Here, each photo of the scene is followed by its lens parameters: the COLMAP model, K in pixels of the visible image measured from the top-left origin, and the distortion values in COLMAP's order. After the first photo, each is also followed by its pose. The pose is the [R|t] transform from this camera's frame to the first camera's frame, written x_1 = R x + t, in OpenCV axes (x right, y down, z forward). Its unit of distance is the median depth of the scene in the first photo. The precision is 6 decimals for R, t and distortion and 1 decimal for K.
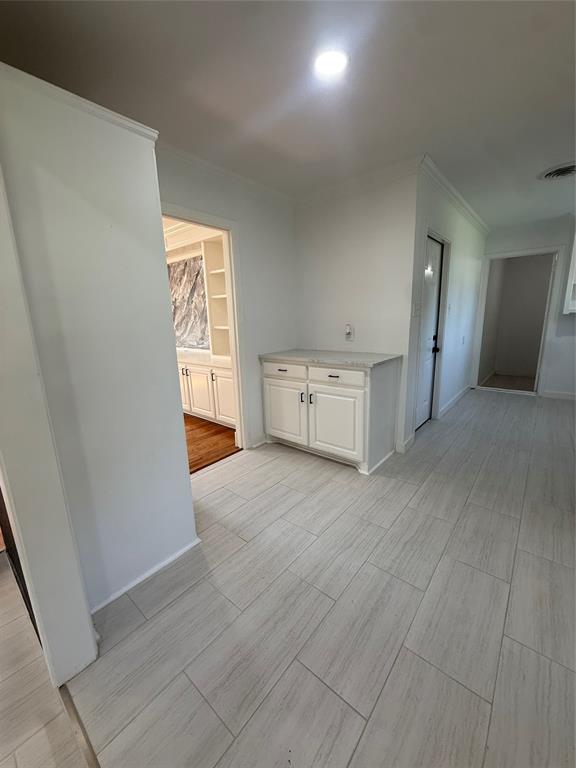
lens RADIAL K [[307.3, 0, 287.9], [0, 307.3, 381.5], [0, 0, 1]] dist [-0.002547, -0.000069]
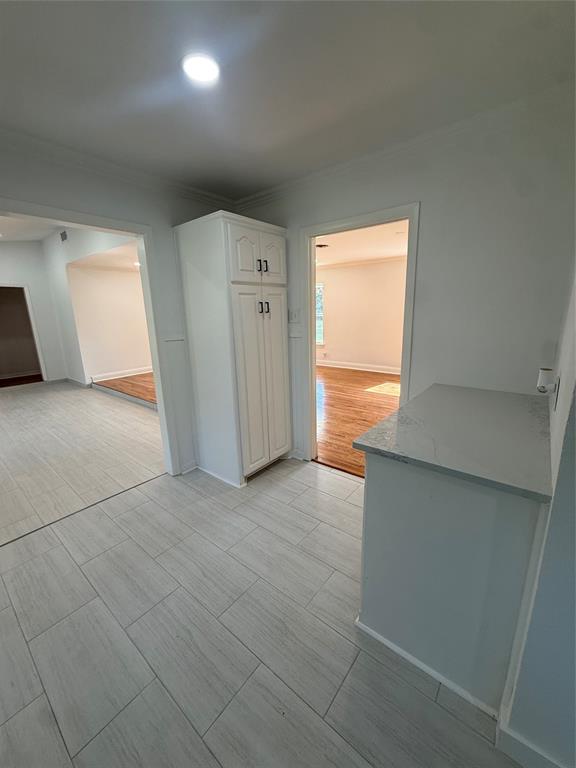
lens RADIAL K [[307.3, 0, 286.9], [0, 307.3, 384.7], [0, 0, 1]] dist [-0.002547, -0.000069]
pose [[0.016019, 0.263797, -0.964445, 0.565689], [-0.183501, 0.948962, 0.256514, -0.197329], [0.982889, 0.172867, 0.063608, 0.618916]]
